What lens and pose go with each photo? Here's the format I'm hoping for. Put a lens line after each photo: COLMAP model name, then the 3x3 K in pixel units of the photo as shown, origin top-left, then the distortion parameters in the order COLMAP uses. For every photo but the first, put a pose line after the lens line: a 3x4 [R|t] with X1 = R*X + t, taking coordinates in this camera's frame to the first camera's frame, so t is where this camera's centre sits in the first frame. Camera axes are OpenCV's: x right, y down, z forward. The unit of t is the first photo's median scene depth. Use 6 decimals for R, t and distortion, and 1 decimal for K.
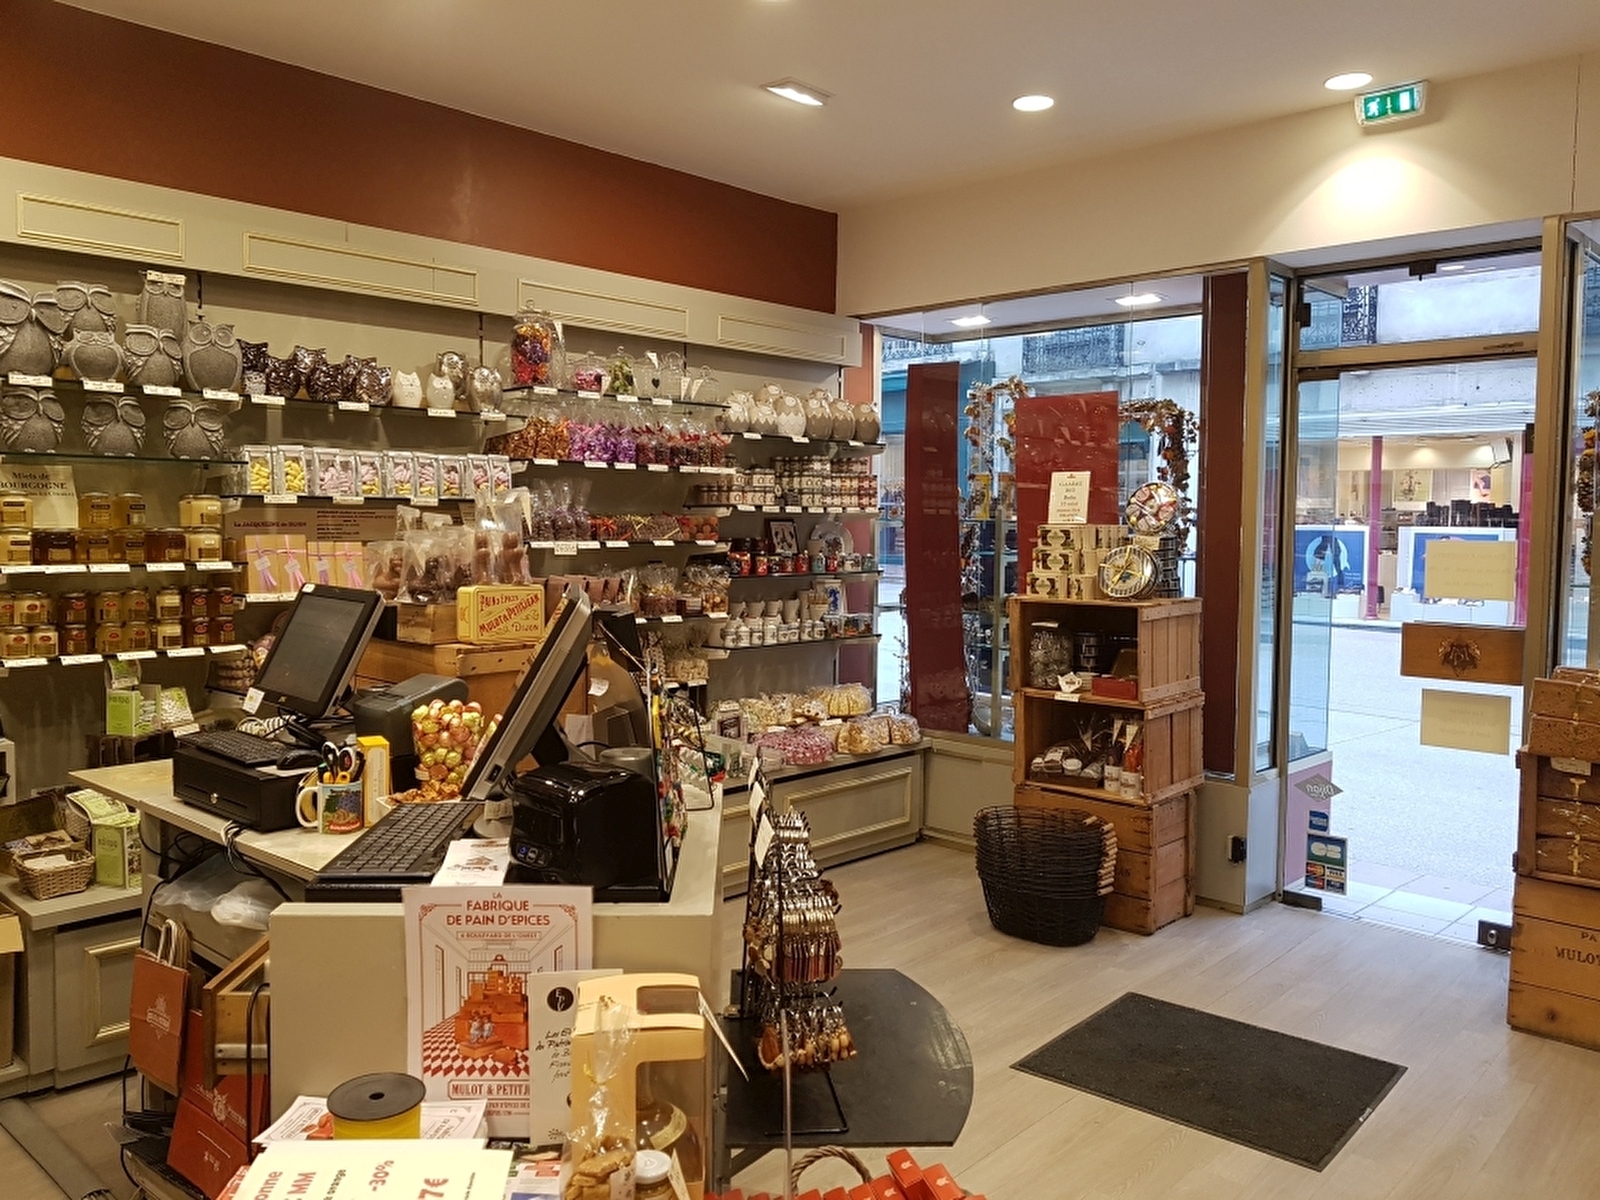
lens RADIAL K [[1256.5, 0, 760.0], [0, 1256.5, 586.1], [0, 0, 1]] dist [0.012847, -0.051724]
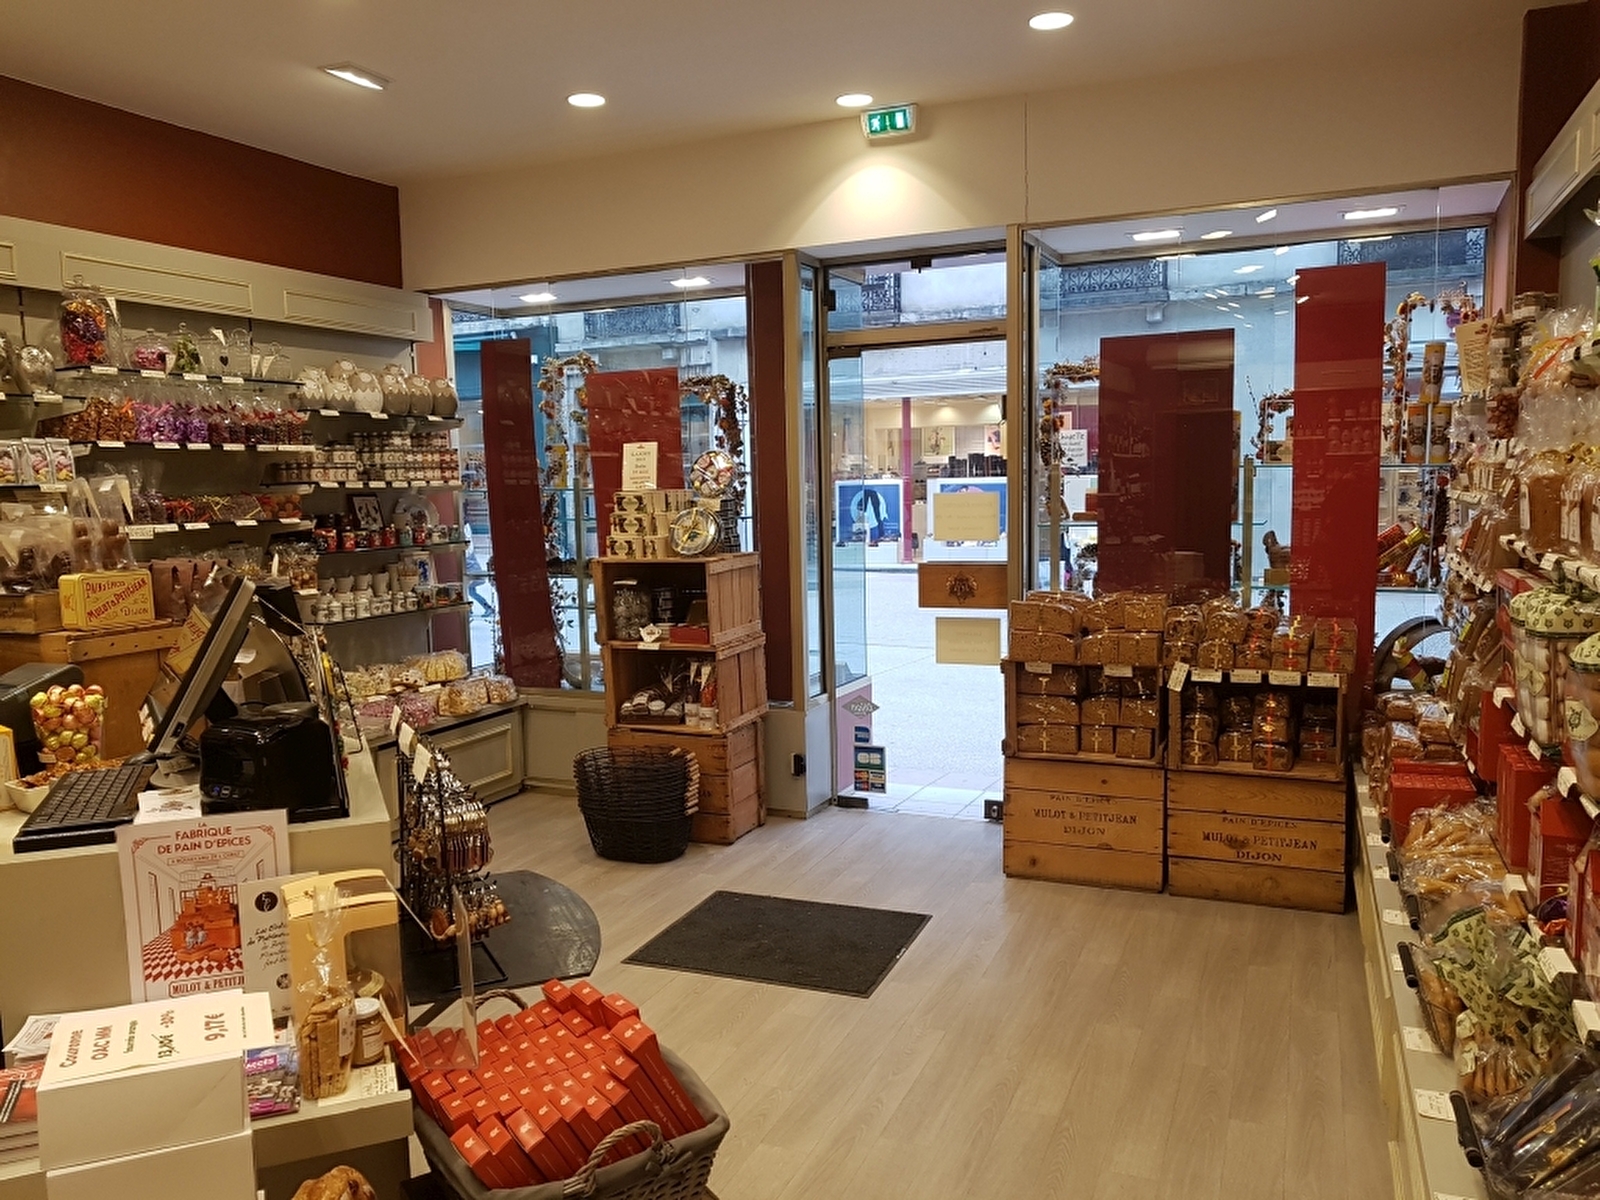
lens RADIAL K [[1252.9, 0, 796.6], [0, 1252.9, 624.0], [0, 0, 1]] dist [0.017257, 0.008612]
pose [[0.933275, -0.071337, 0.352006, -0.024011], [0.050811, 0.996443, 0.067223, 0.000761], [-0.355549, -0.044852, 0.933581, -0.085405]]
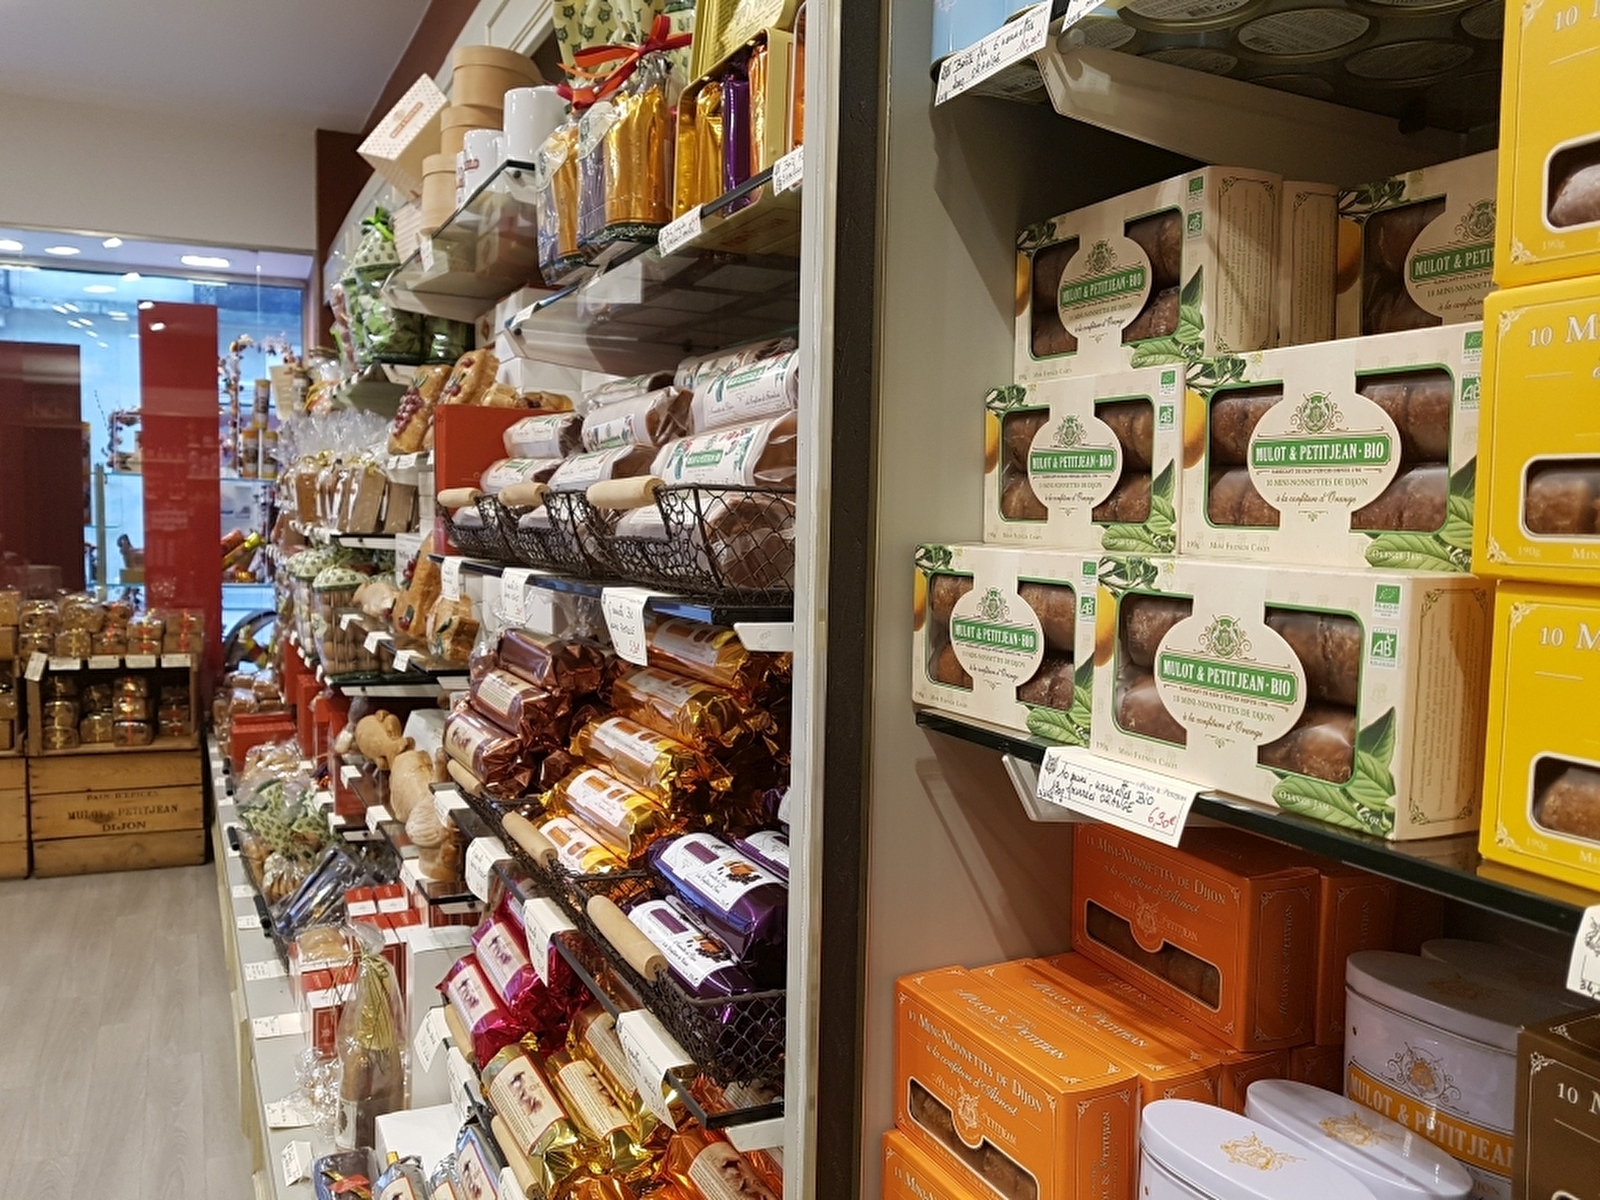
lens RADIAL K [[1259.8, 0, 800.0], [0, 1259.8, 600.0], [0, 0, 1]] dist [-0.009229, -0.008100]
pose [[0.354984, -0.073239, 0.931999, -0.127641], [0.039326, 0.997214, 0.063385, 0.024846], [-0.934045, 0.014151, 0.356876, -0.220644]]
